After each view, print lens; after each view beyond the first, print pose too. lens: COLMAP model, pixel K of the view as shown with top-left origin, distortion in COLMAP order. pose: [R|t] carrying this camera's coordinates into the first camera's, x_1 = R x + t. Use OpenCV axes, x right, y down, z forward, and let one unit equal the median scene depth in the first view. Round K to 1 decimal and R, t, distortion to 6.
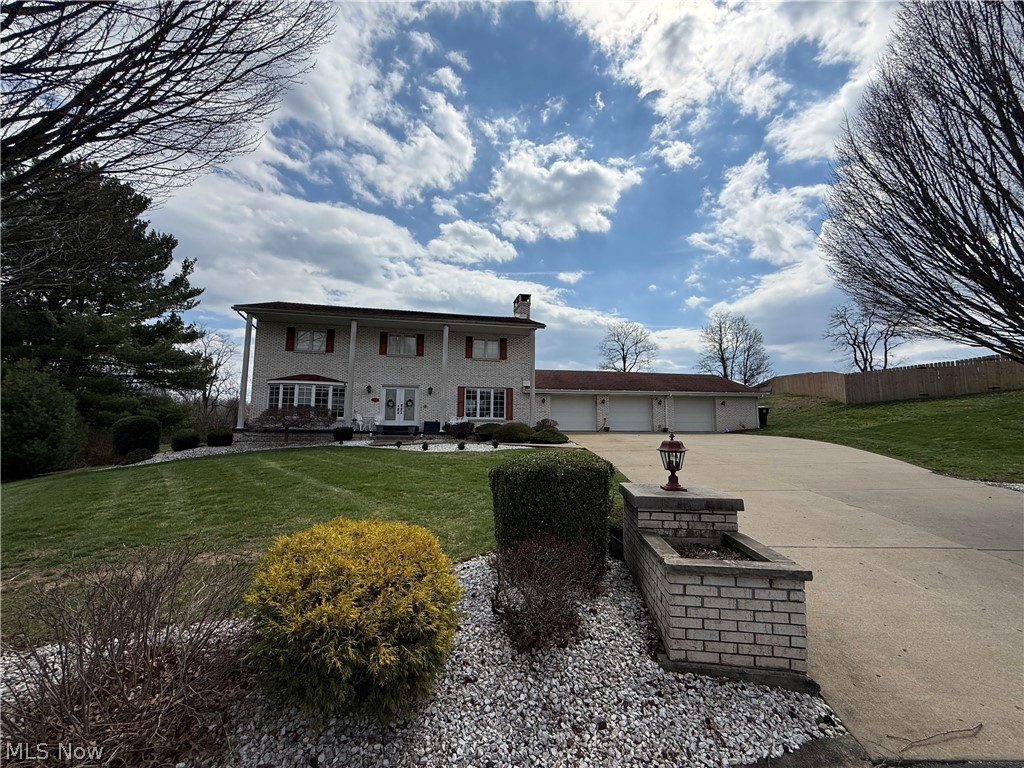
lens RADIAL K [[417.8, 0, 530.4], [0, 417.8, 383.0], [0, 0, 1]] dist [-0.000641, -0.001043]
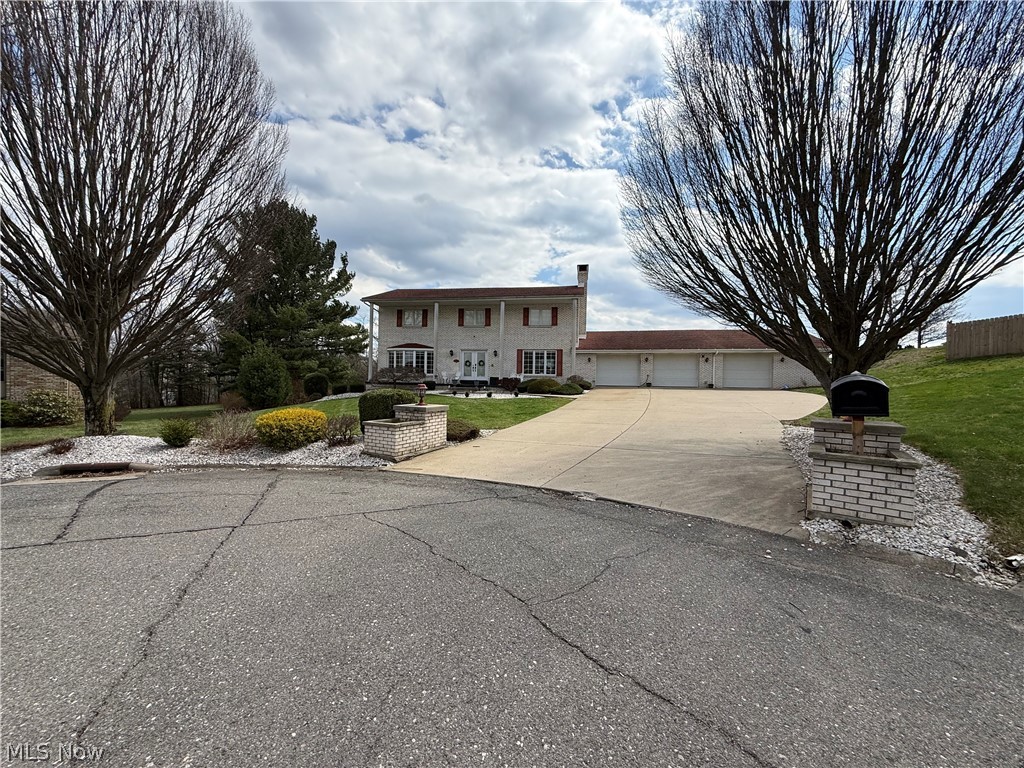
lens RADIAL K [[417.8, 0, 498.2], [0, 417.8, 382.7], [0, 0, 1]] dist [-0.000641, -0.001043]
pose [[0.930816, 0.007063, -0.365421, 0.220665], [0.030872, 0.994721, 0.097865, -0.015505], [0.364183, -0.102376, 0.925684, -0.172142]]
